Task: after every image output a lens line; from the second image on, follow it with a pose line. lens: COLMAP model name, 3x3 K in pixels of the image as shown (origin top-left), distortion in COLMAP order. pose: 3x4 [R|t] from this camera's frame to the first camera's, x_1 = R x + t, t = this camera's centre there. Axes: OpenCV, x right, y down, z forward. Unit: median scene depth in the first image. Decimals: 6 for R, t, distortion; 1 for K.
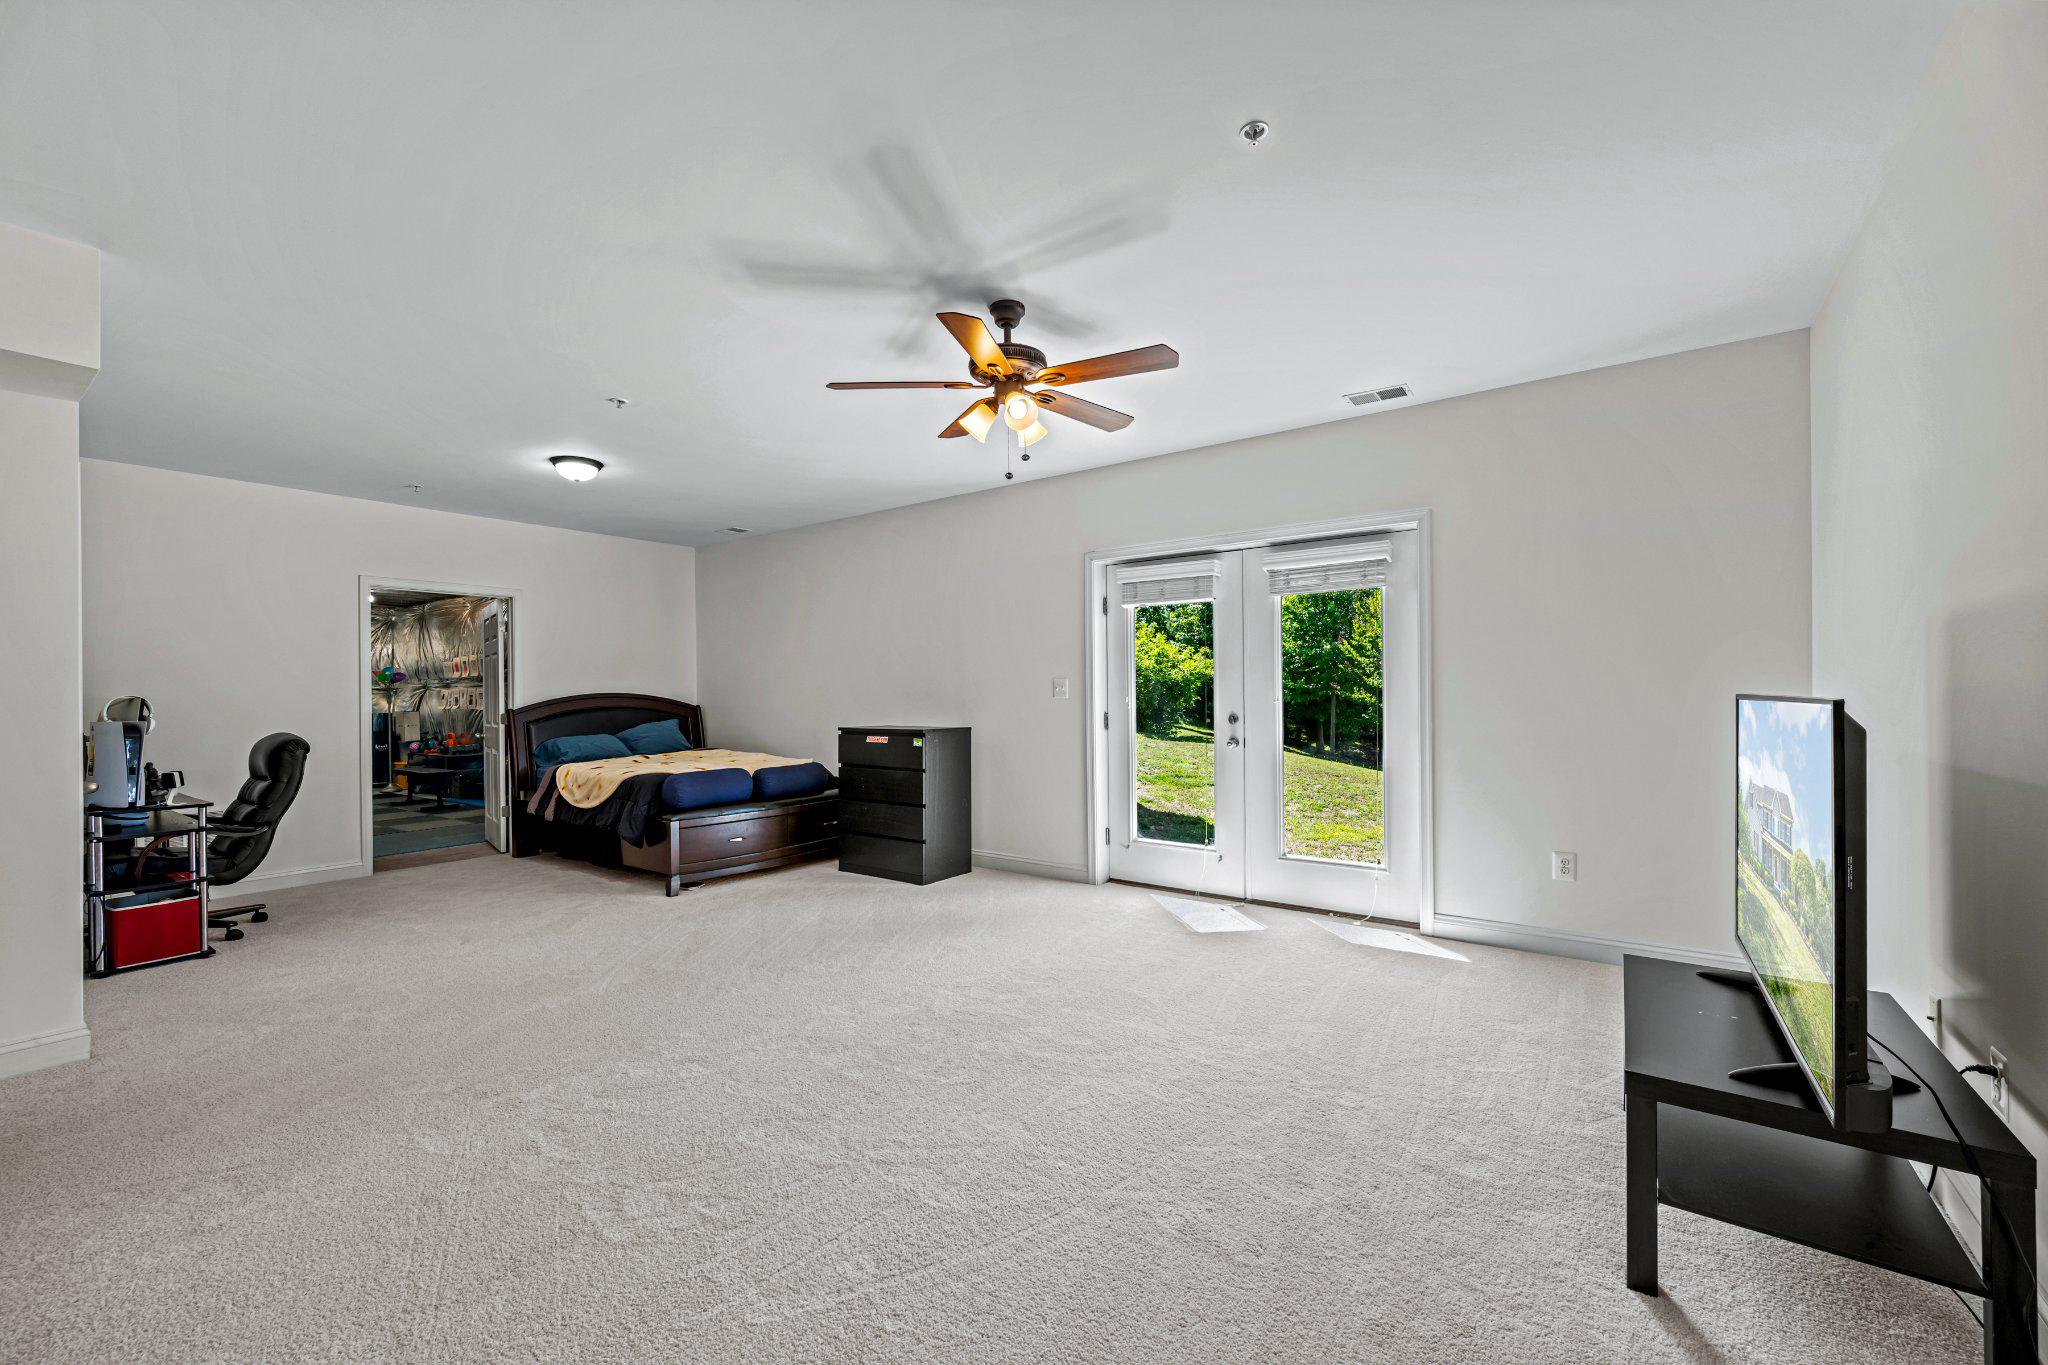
lens RADIAL K [[827.3, 0, 1043.1], [0, 827.3, 691.7], [0, 0, 1]] dist [0.000507, -0.001176]
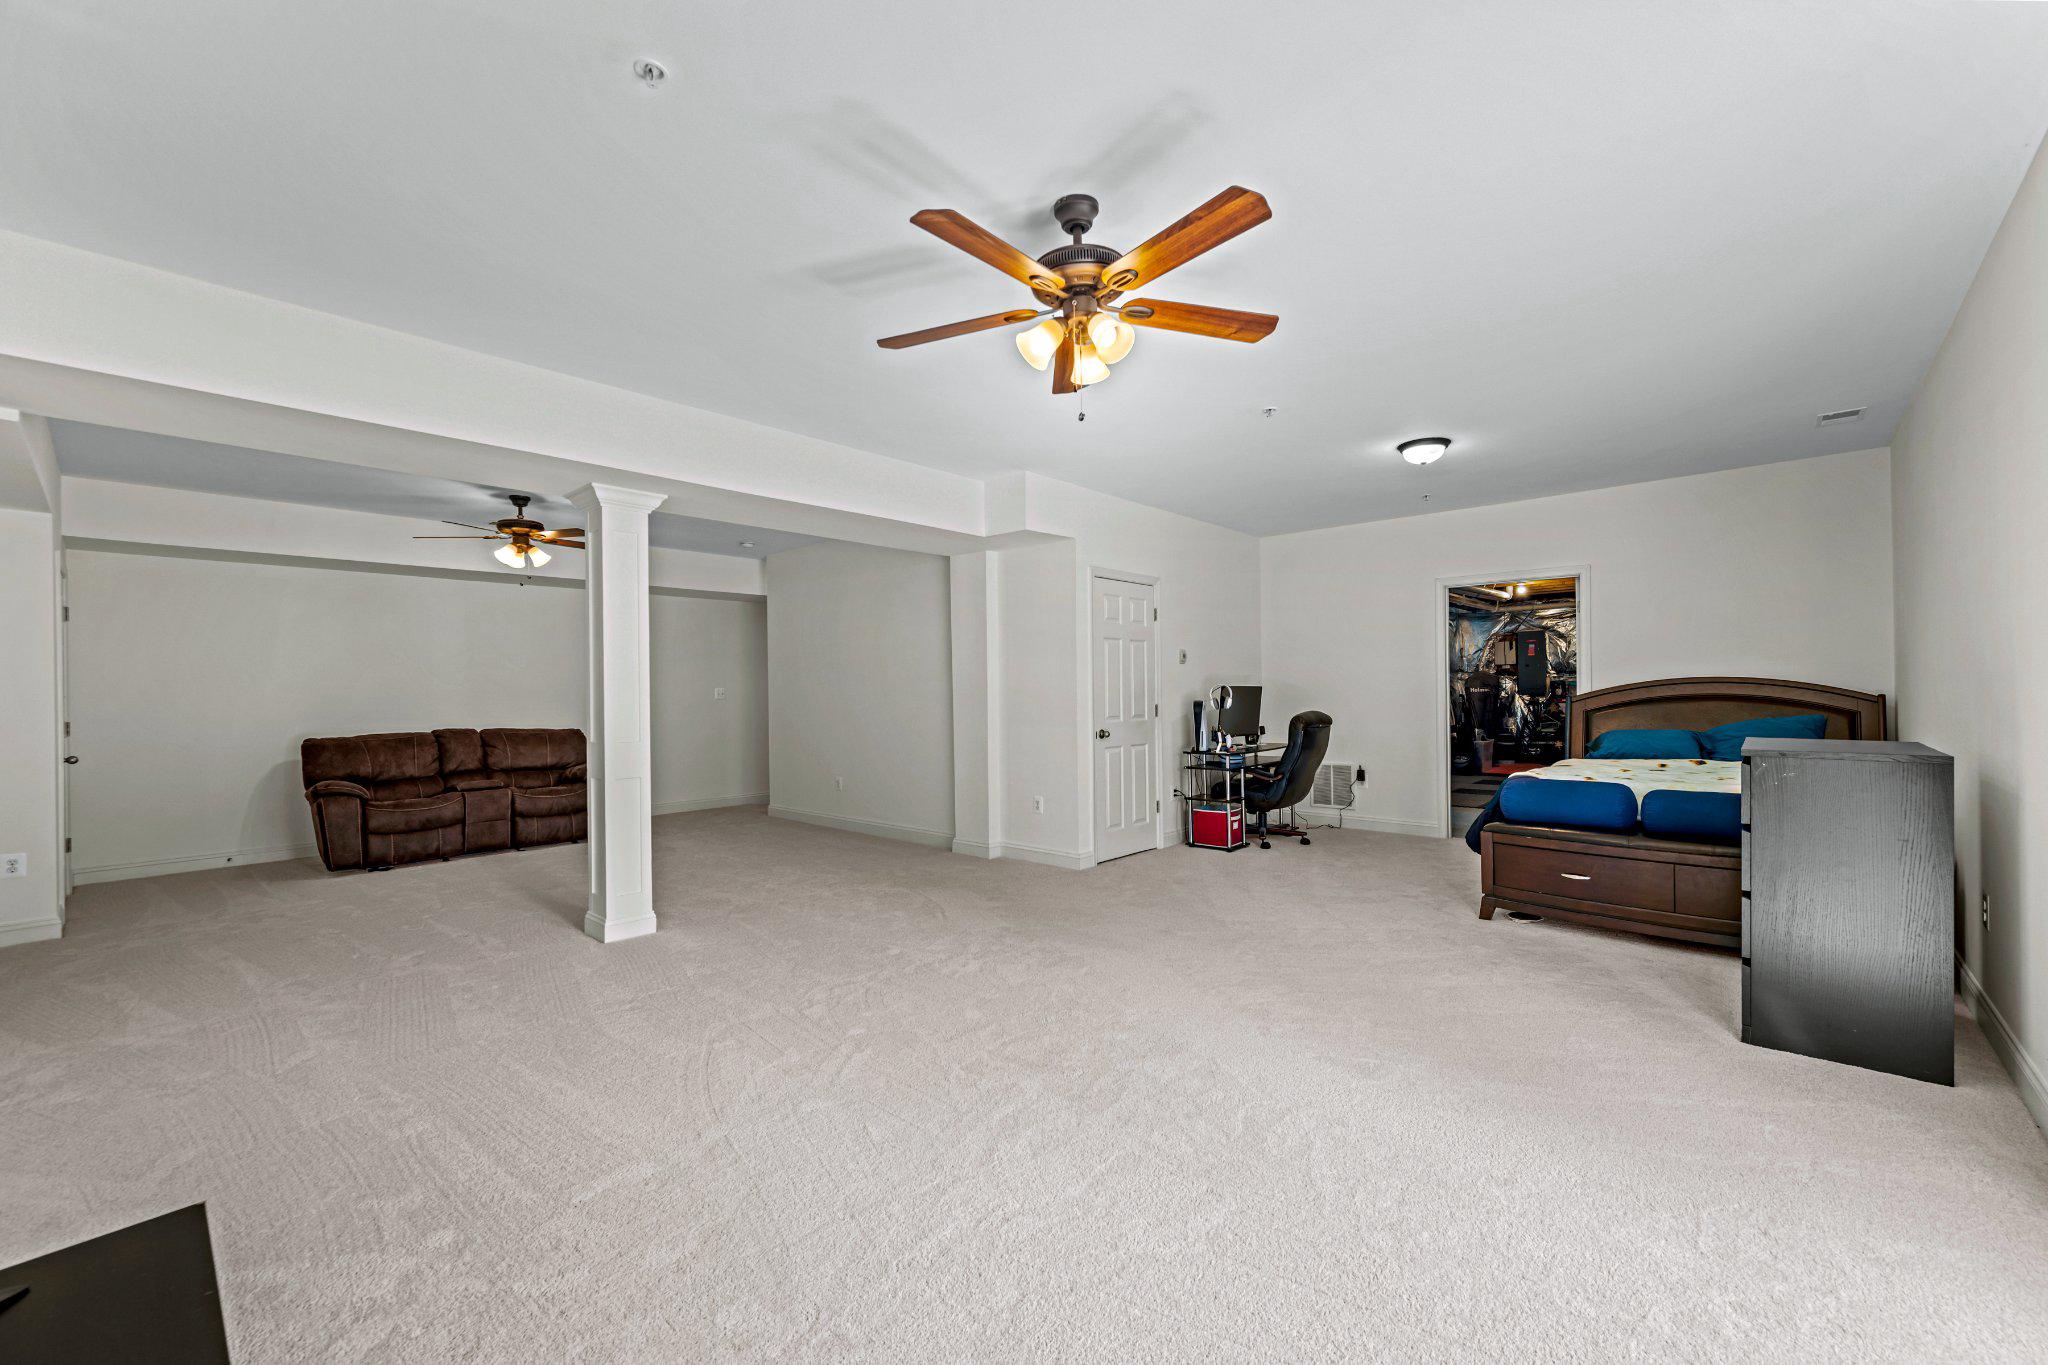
lens RADIAL K [[827.3, 0, 1013.8], [0, 827.3, 684.9], [0, 0, 1]] dist [0.000507, -0.001176]
pose [[-0.125476, 0.006777, -0.992073, 0.393128], [0.013122, 0.999901, 0.005171, -0.004303], [0.992010, -0.012369, -0.125553, 0.536295]]
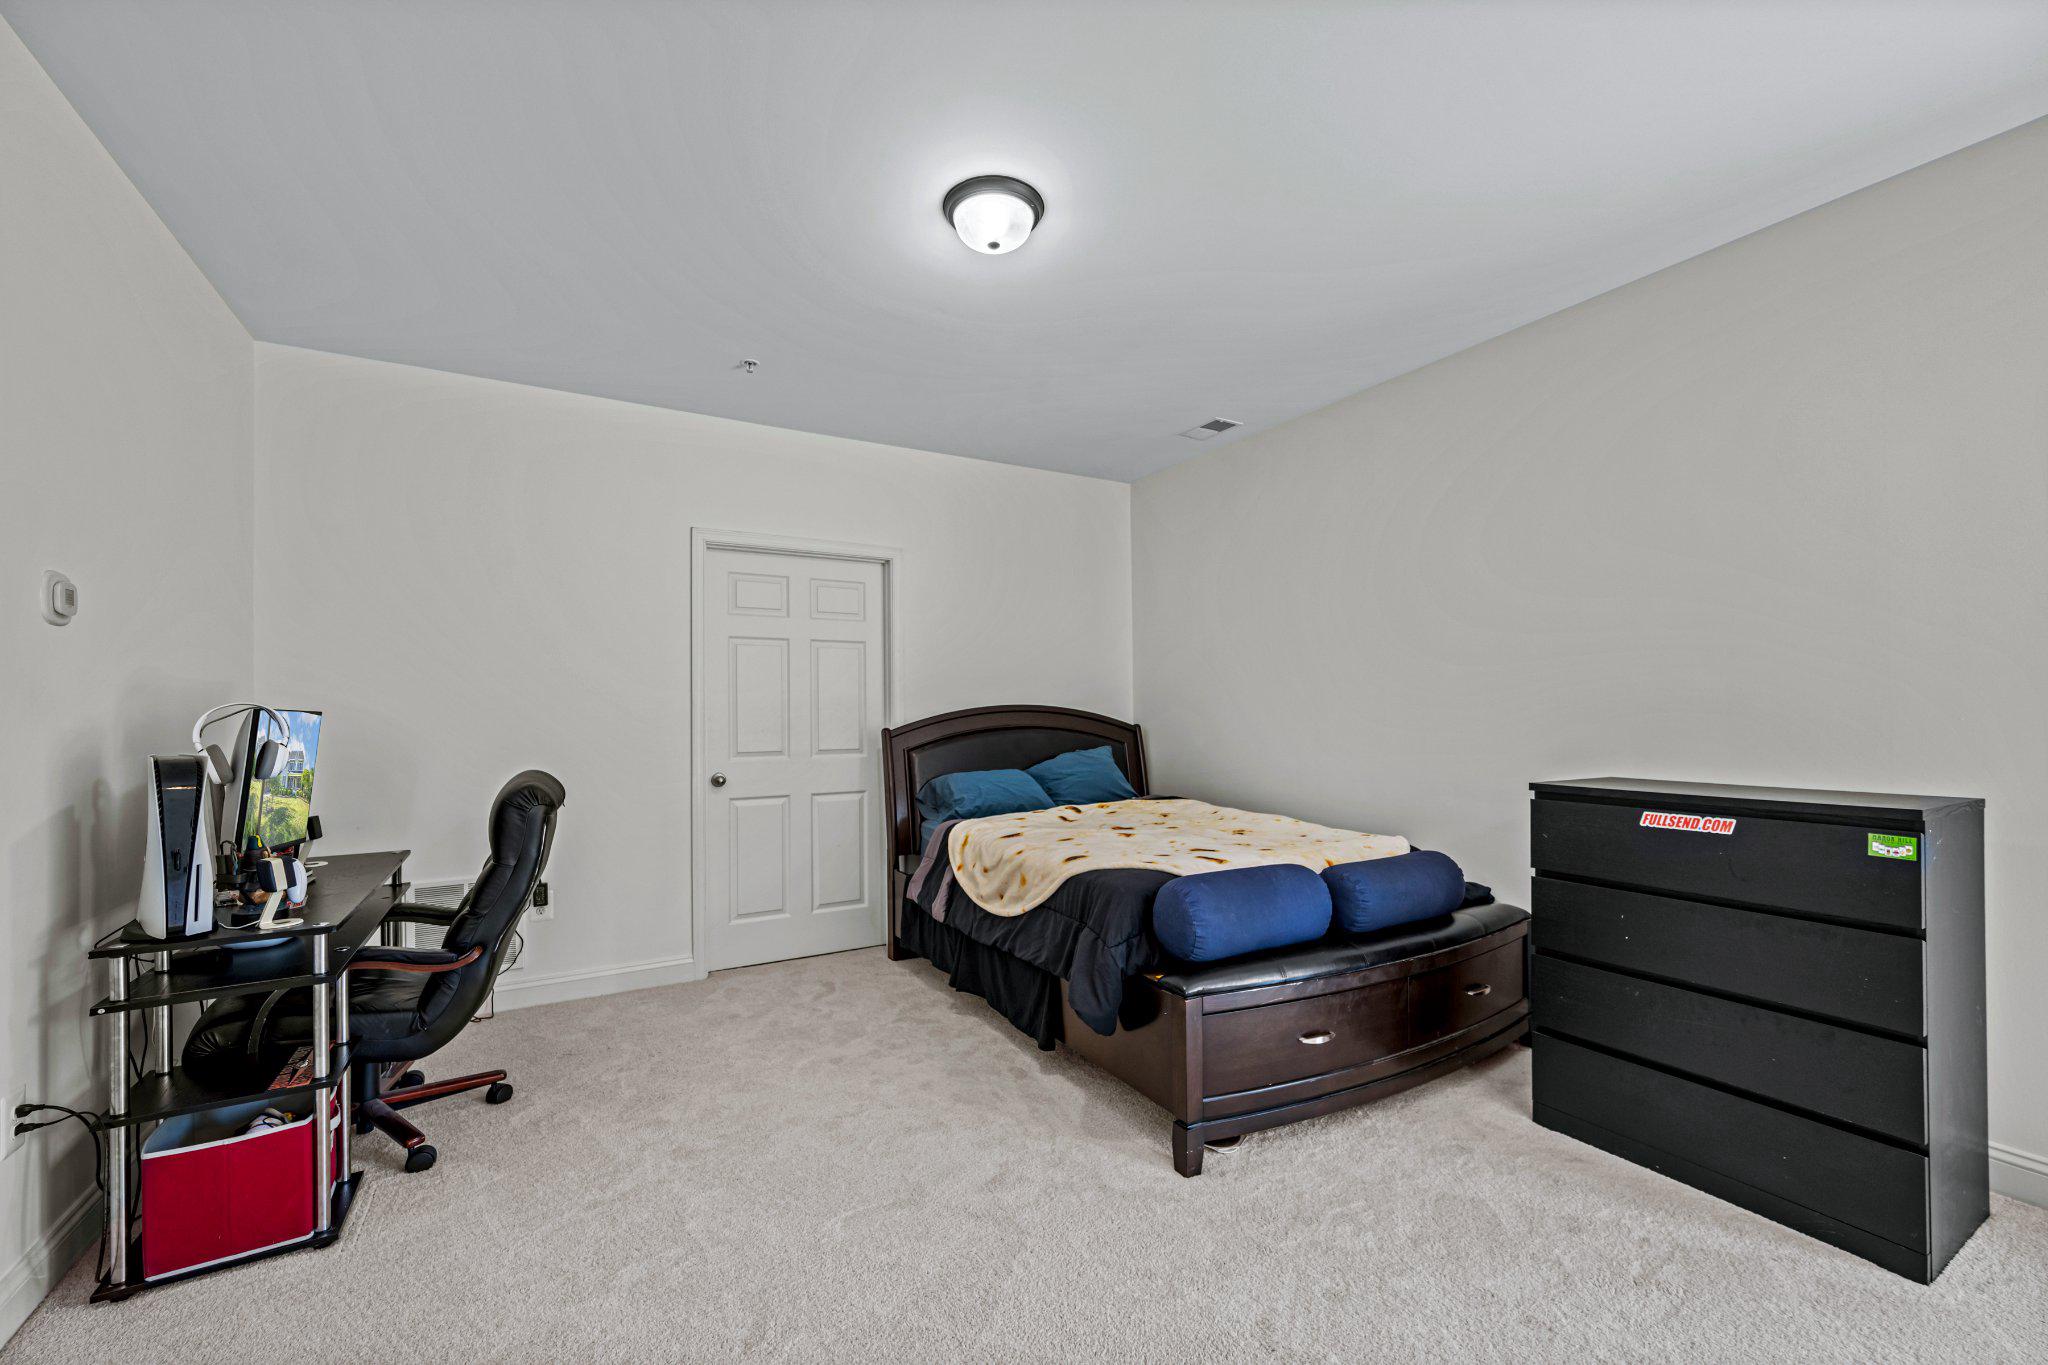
lens RADIAL K [[827.3, 0, 1029.6], [0, 827.3, 715.7], [0, 0, 1]] dist [0.000507, -0.001176]
pose [[0.912107, 0.006147, -0.409907, -0.298315], [-0.002709, 0.999956, 0.008968, 0.005351], [0.409944, -0.007069, 0.912083, 0.492422]]
